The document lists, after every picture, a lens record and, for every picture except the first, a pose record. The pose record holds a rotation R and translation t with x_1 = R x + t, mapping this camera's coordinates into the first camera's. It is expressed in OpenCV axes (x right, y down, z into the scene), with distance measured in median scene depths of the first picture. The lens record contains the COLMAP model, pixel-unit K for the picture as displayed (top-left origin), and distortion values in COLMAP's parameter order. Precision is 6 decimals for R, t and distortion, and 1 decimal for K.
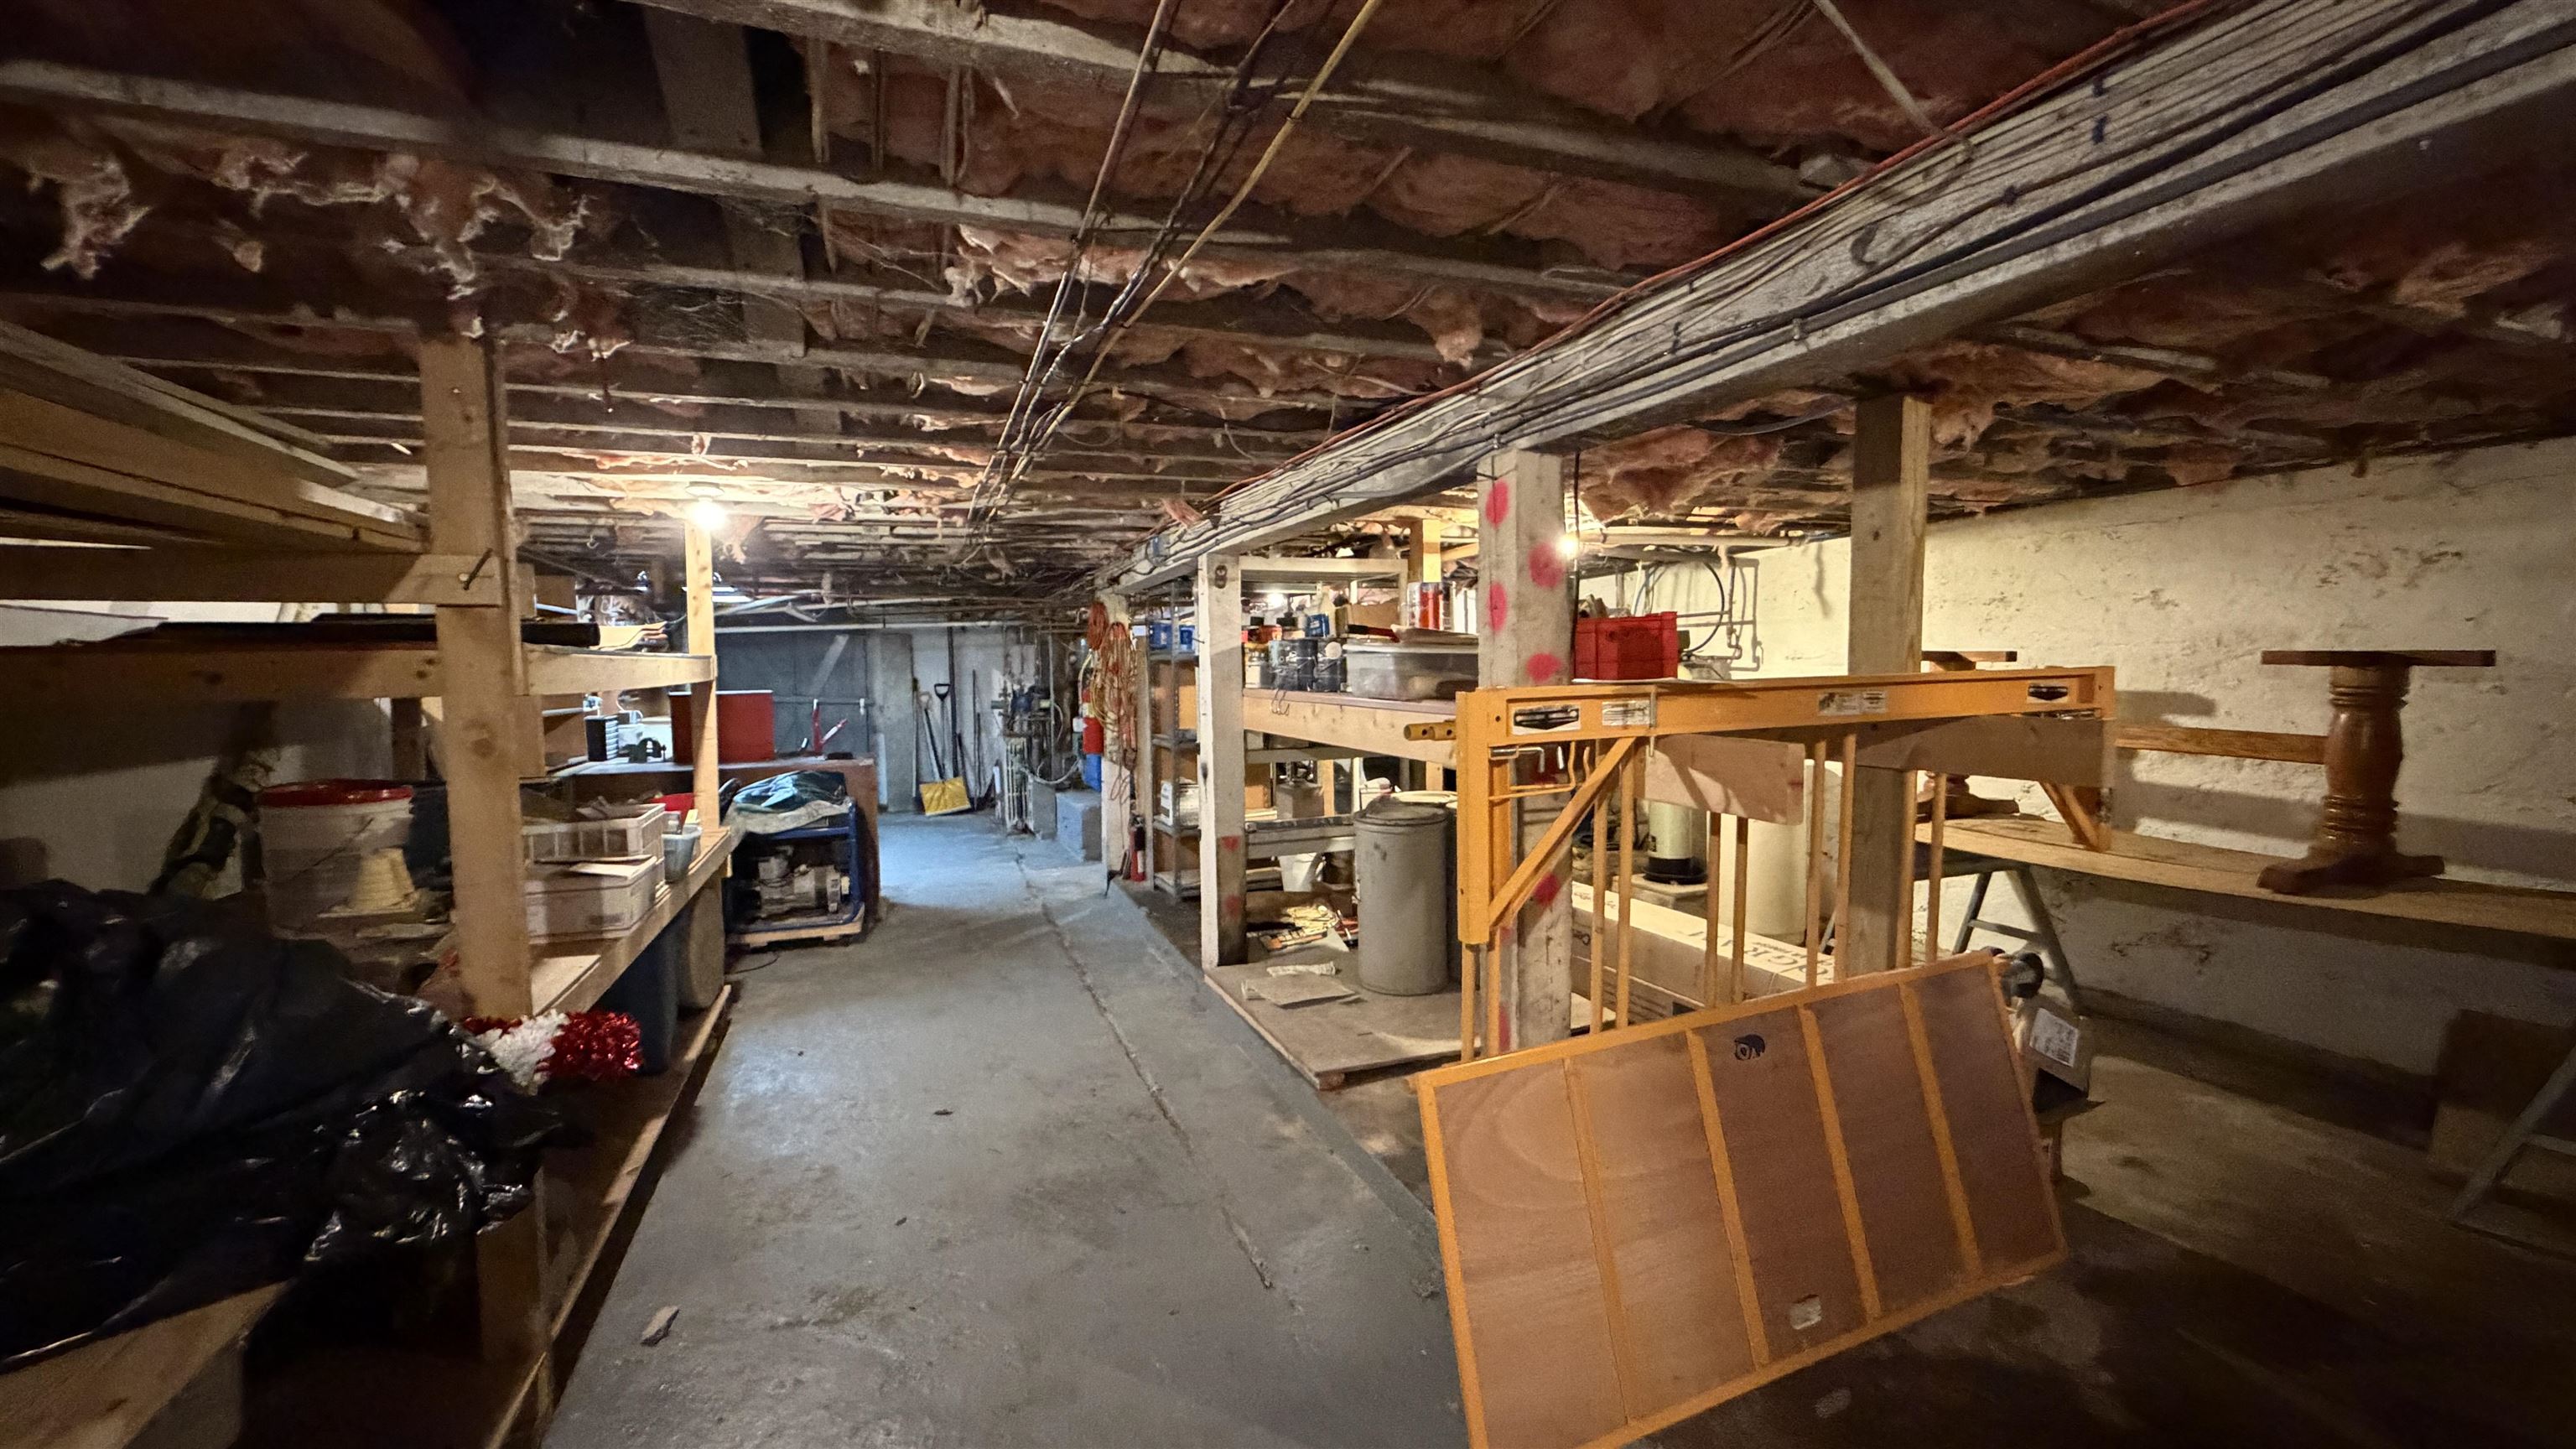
lens RADIAL K [[1026.2, 0, 1287.7], [0, 1026.2, 729.8], [0, 0, 1]] dist [-0.000396, -0.000424]
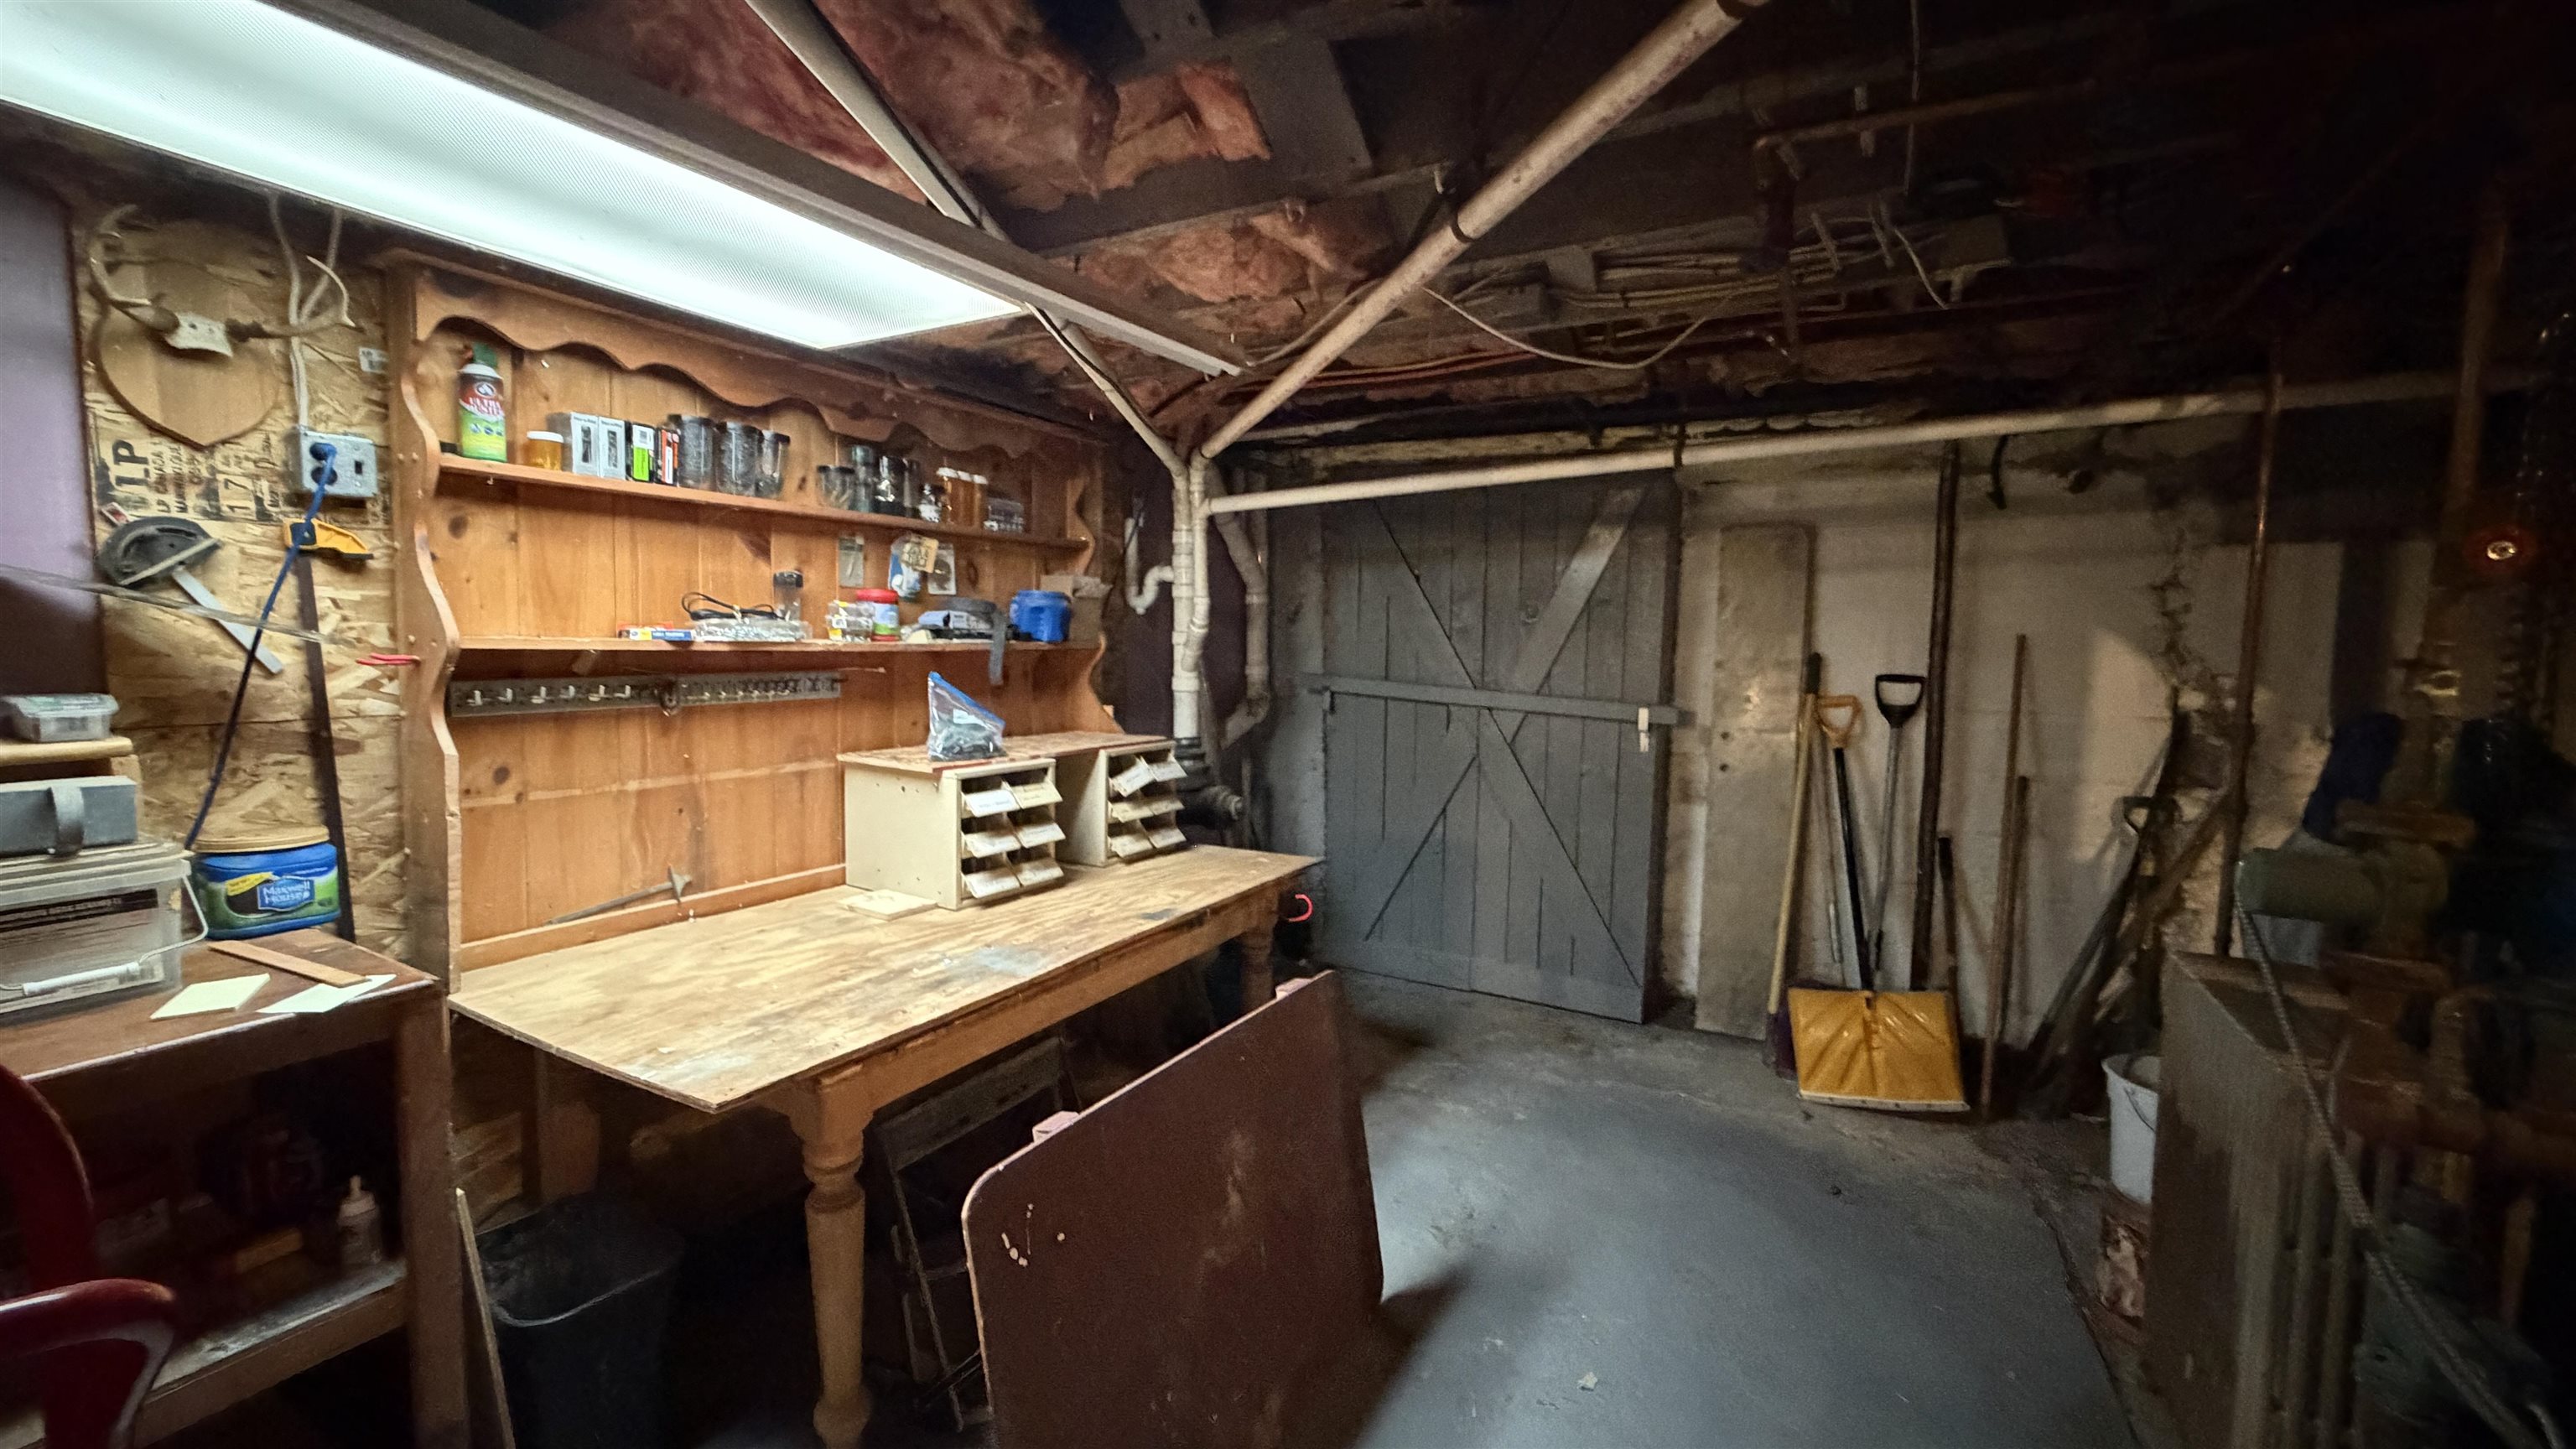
lens RADIAL K [[1026.2, 0, 1285.9], [0, 1026.2, 710.2], [0, 0, 1]] dist [-0.000396, -0.000424]
pose [[0.645577, 0.078871, -0.759611, -0.217725], [-0.073002, 0.996471, 0.041422, -0.033171], [0.760198, 0.028711, 0.649057, 0.649481]]
